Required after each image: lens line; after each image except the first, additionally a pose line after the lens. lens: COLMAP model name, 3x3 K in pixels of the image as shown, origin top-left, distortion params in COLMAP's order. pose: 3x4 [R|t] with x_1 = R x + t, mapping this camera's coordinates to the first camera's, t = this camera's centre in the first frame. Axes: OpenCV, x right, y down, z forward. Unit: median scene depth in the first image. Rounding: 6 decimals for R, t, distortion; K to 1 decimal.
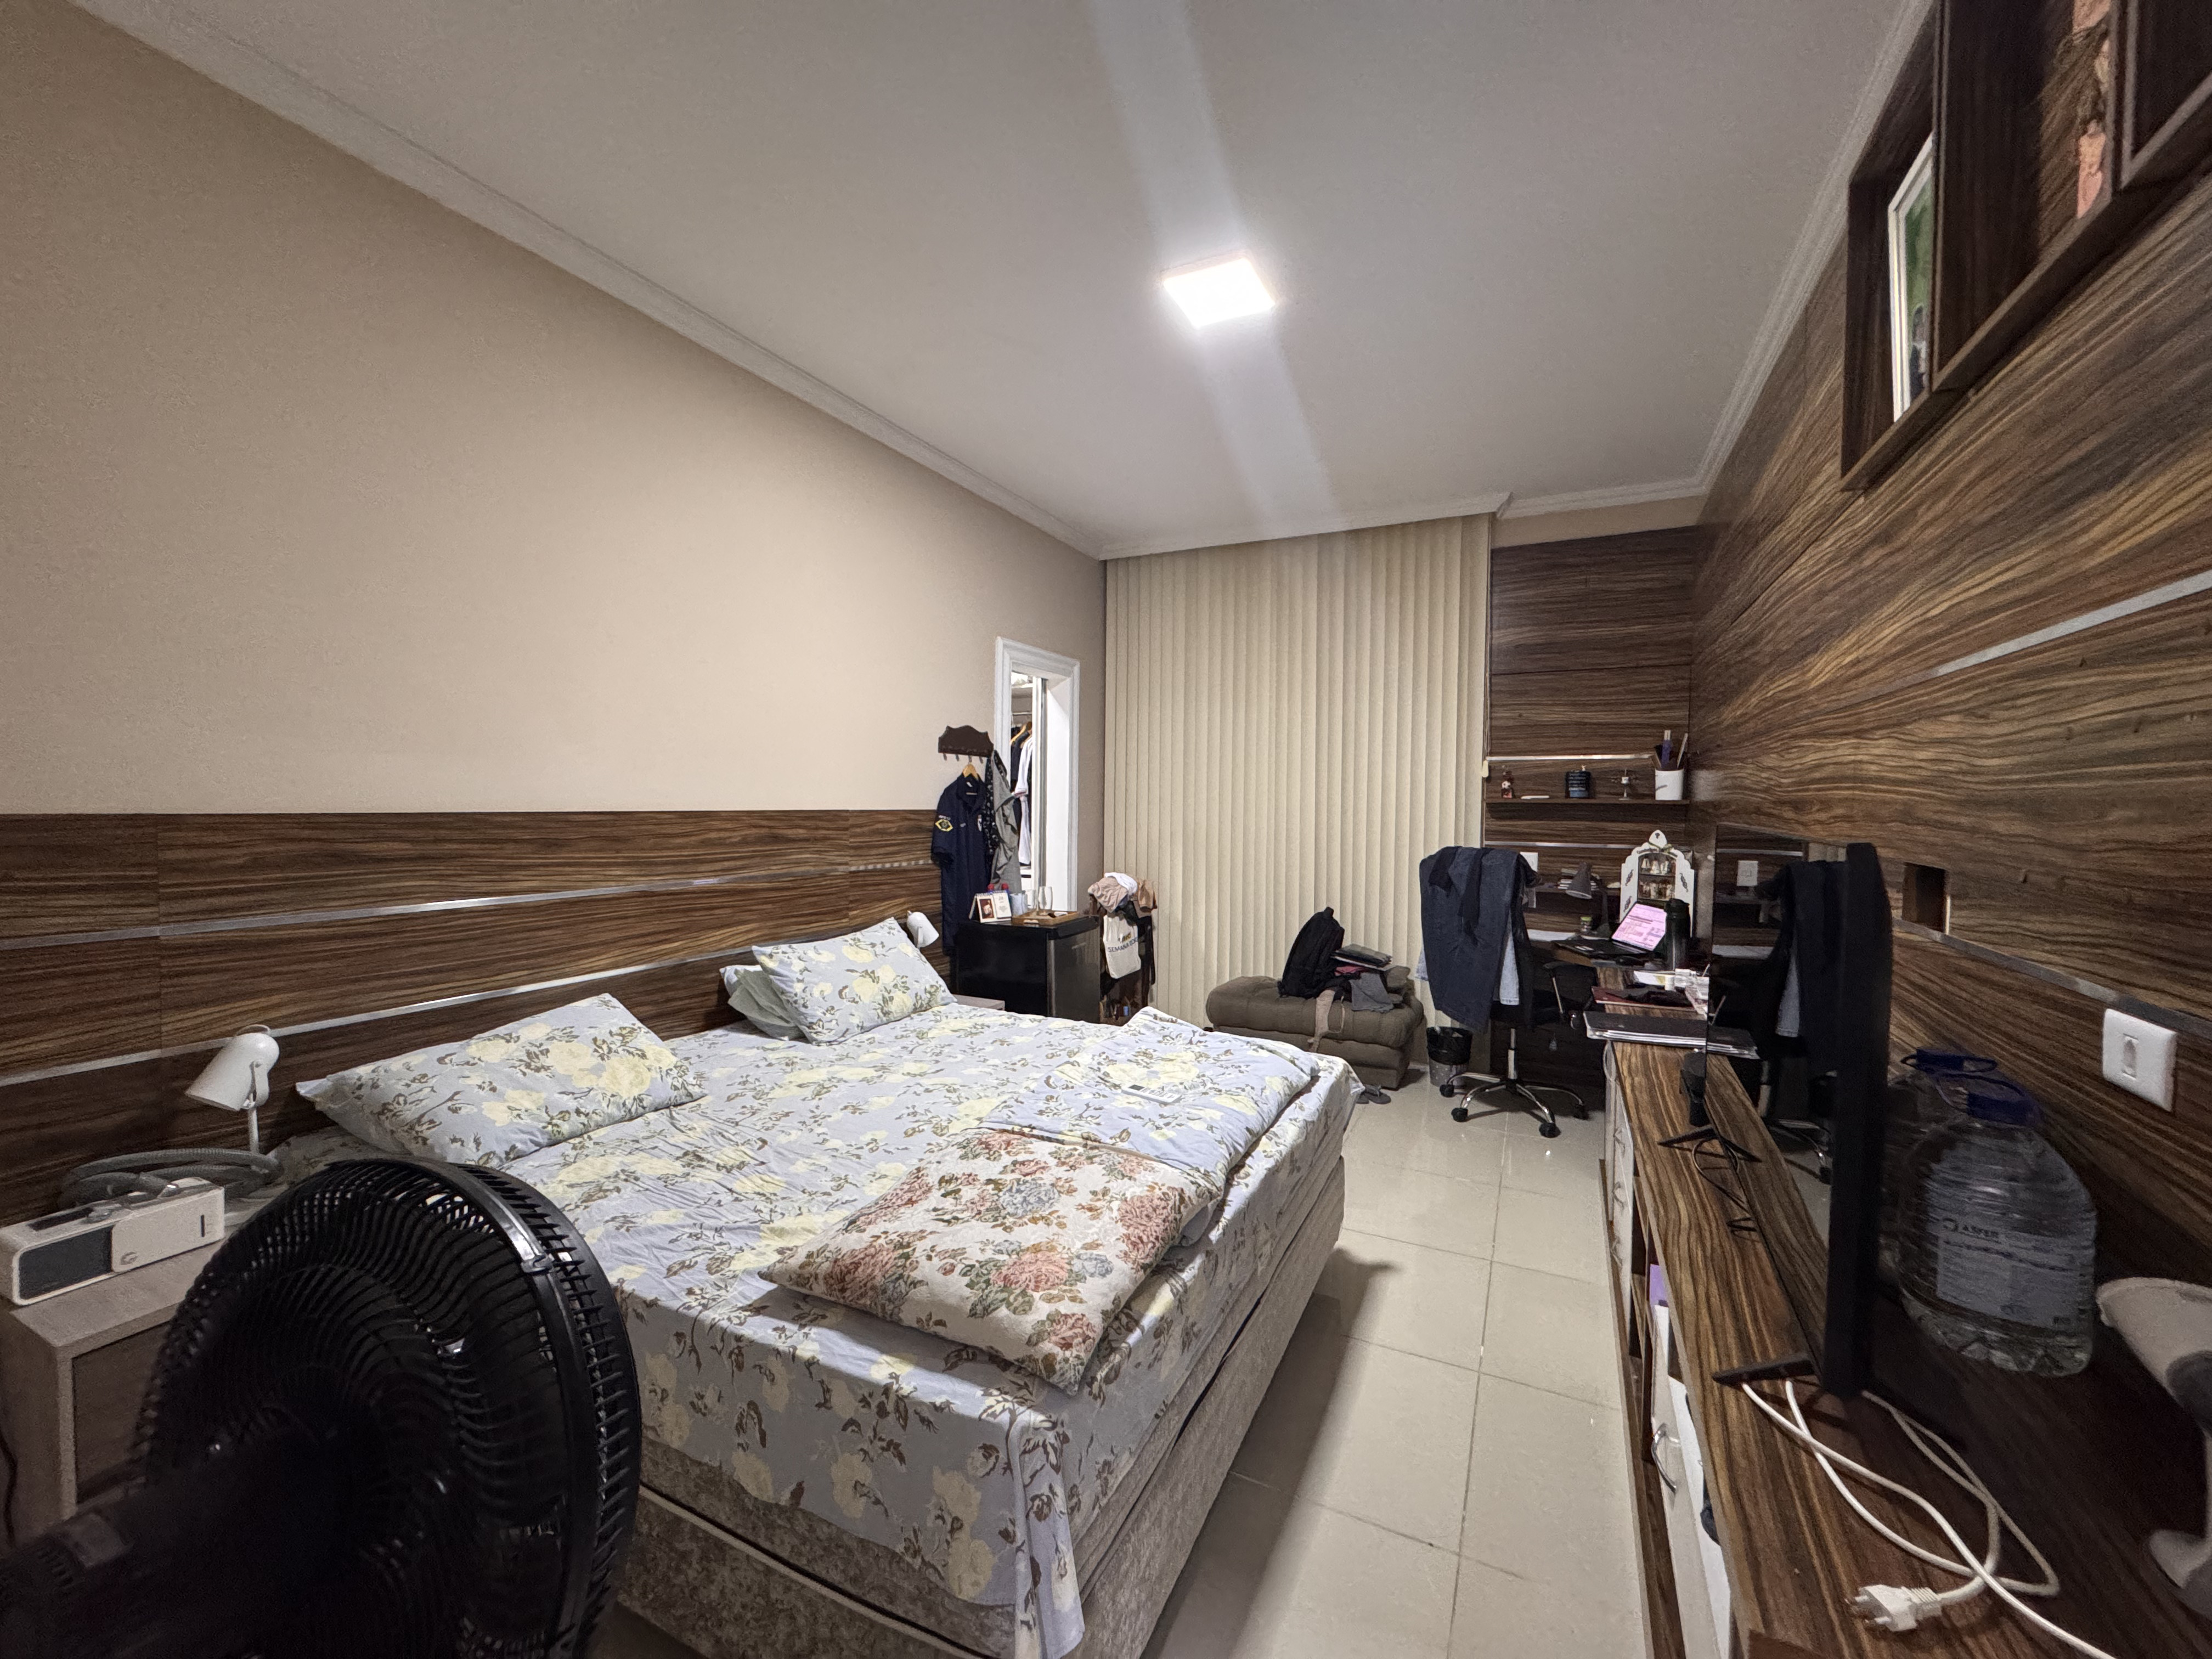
lens RADIAL K [[888.3, 0, 1106.8], [0, 888.3, 826.7], [0, 0, 1]] dist [-0.004883, 0.000611]
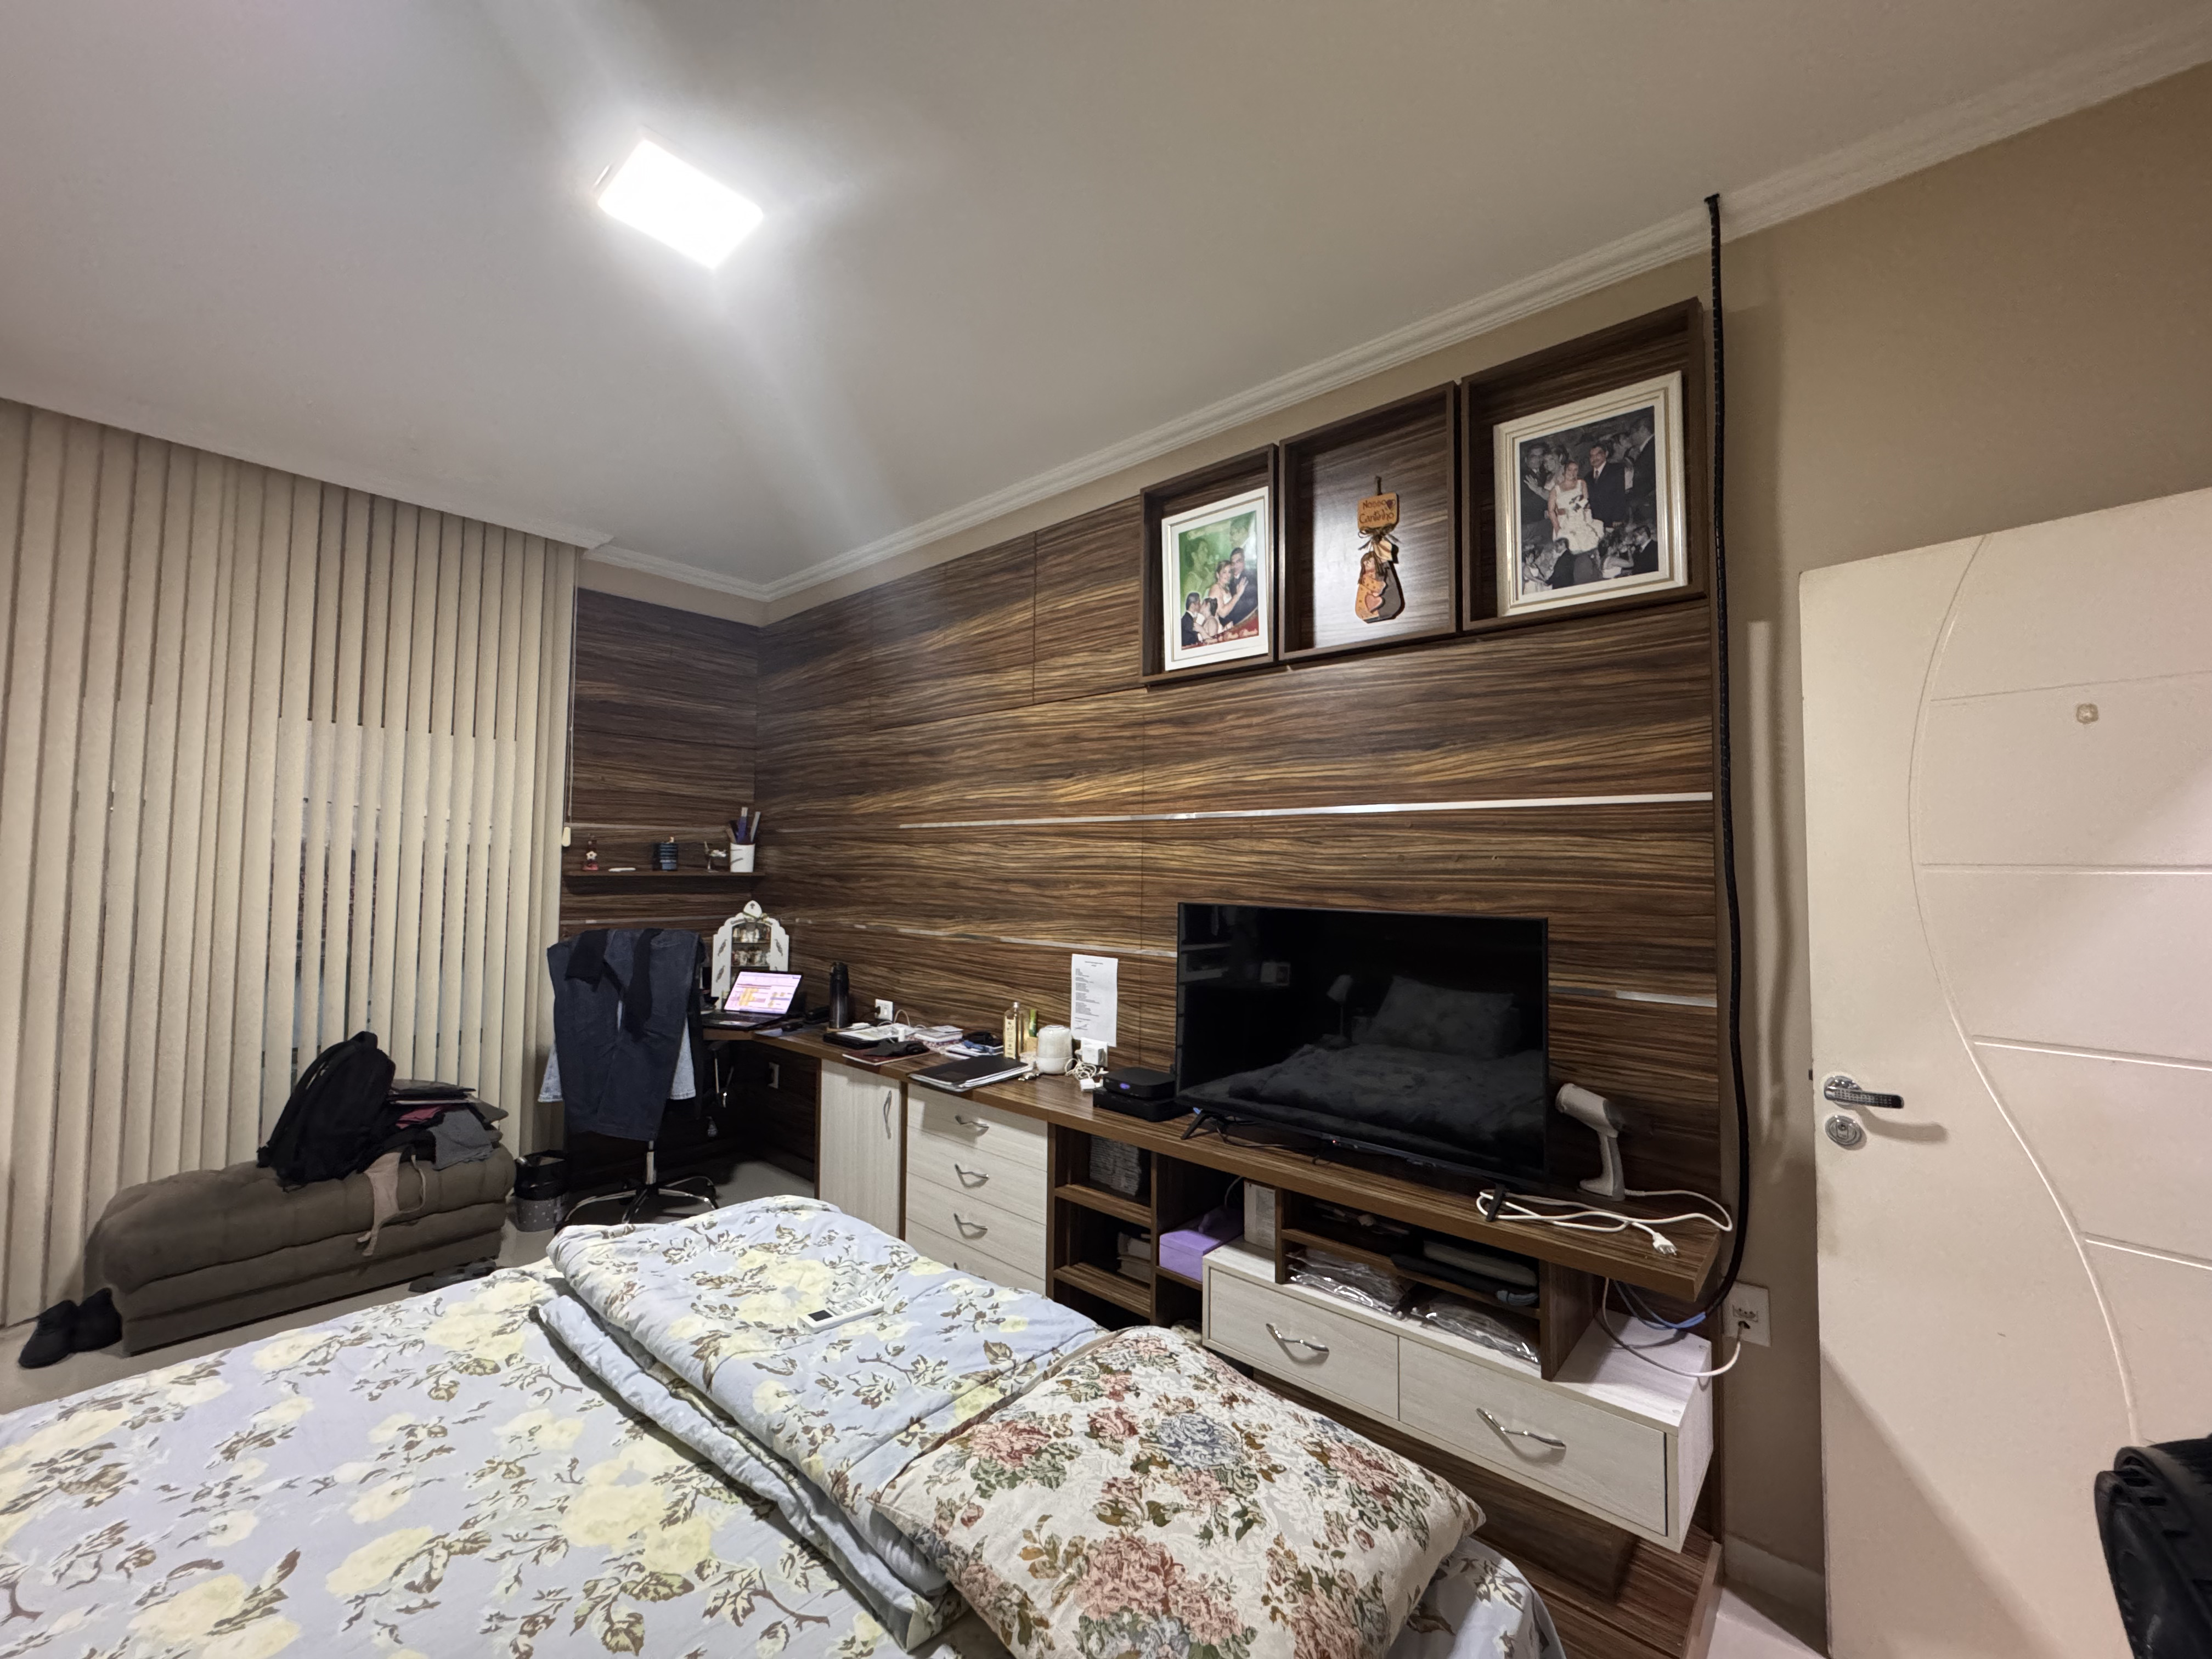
lens RADIAL K [[888.3, 0, 1104.4], [0, 888.3, 827.1], [0, 0, 1]] dist [-0.004883, 0.000611]
pose [[0.245455, 0.040138, 0.968577, -0.331924], [0.020728, 0.998697, -0.046639, -0.027526], [-0.969186, 0.031525, 0.244303, 0.336724]]
